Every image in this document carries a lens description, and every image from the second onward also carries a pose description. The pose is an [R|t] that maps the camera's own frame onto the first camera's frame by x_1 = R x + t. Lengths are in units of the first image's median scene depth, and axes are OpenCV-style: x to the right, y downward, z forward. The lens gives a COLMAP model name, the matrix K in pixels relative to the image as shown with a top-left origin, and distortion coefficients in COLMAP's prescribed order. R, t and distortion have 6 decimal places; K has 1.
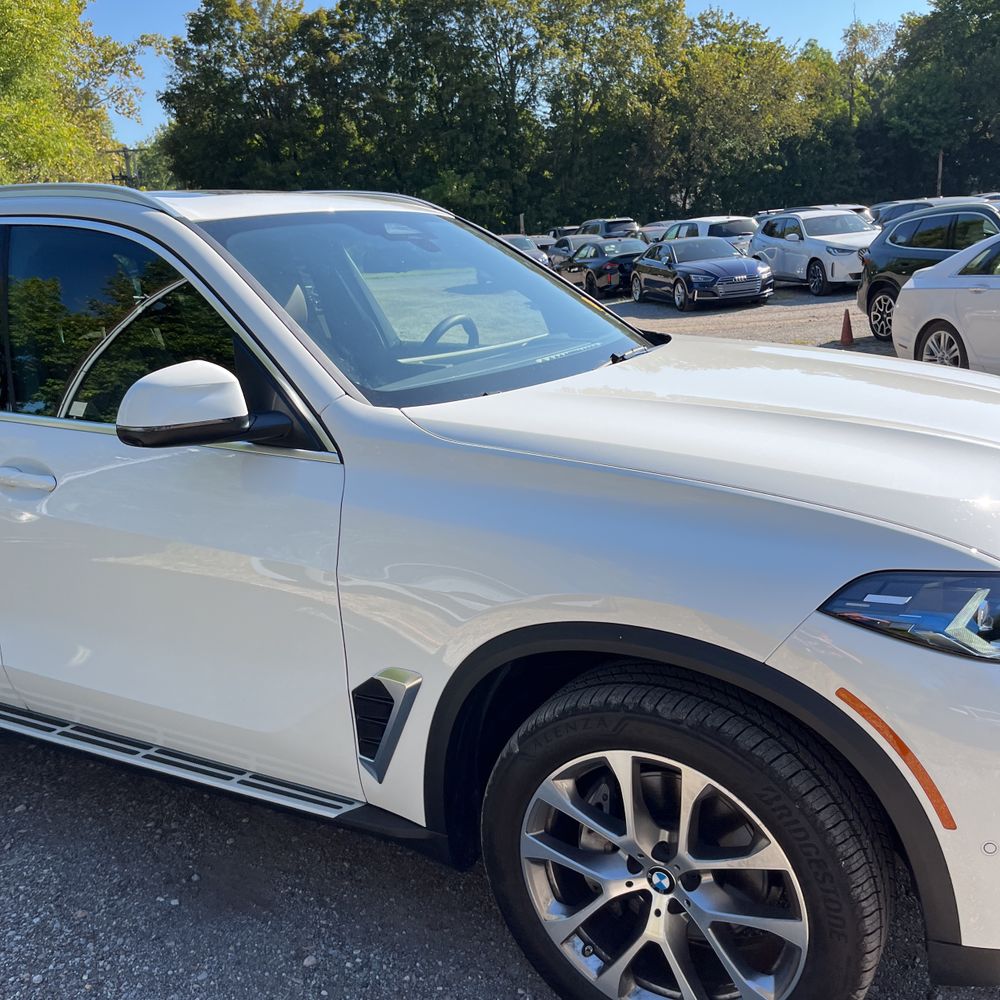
lens RADIAL K [[999.8, 0, 500.0], [0, 999.8, 500.0], [0, 0, 1]] dist [0.018402, -0.005683]
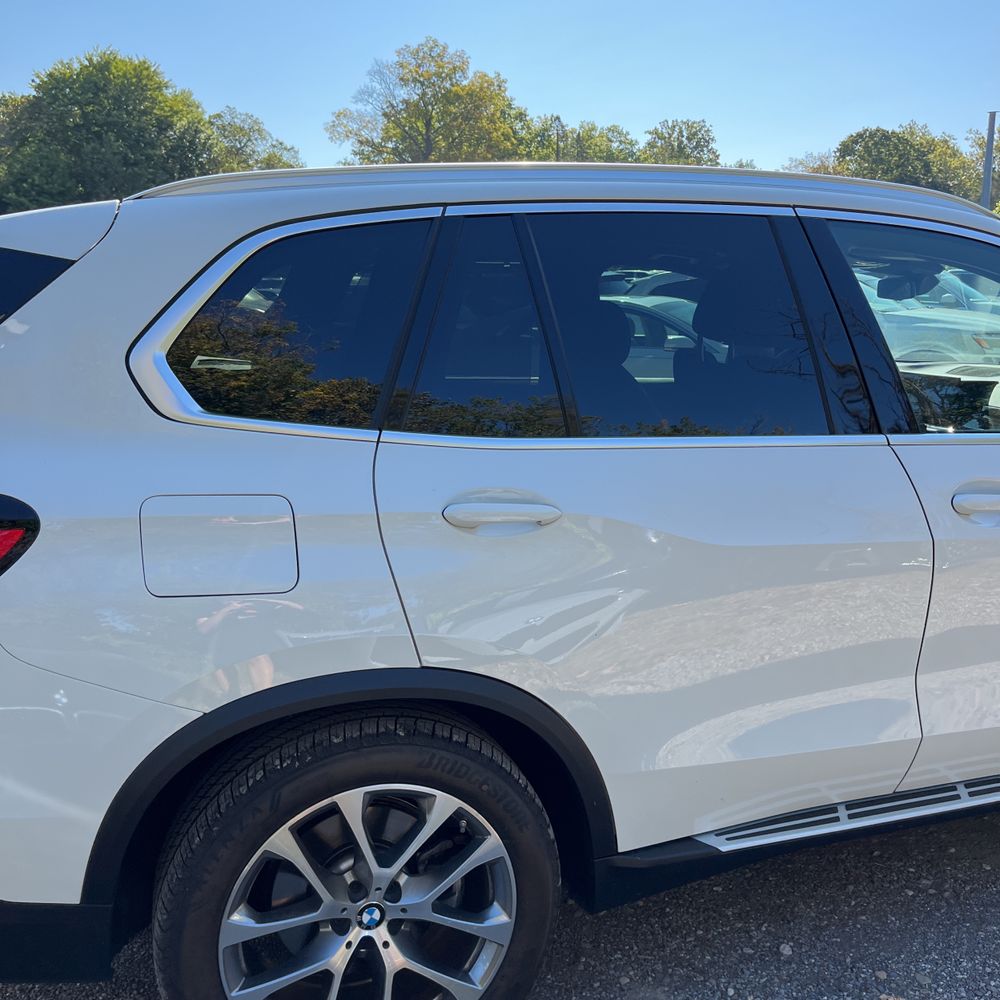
lens RADIAL K [[999.8, 0, 500.0], [0, 999.8, 500.0], [0, 0, 1]] dist [0.018402, -0.005683]
pose [[0.251291, -0.155759, 0.955297, -0.502708], [0.308421, 0.948406, 0.073505, -0.022237], [-0.917458, 0.276163, 0.286366, 0.382934]]
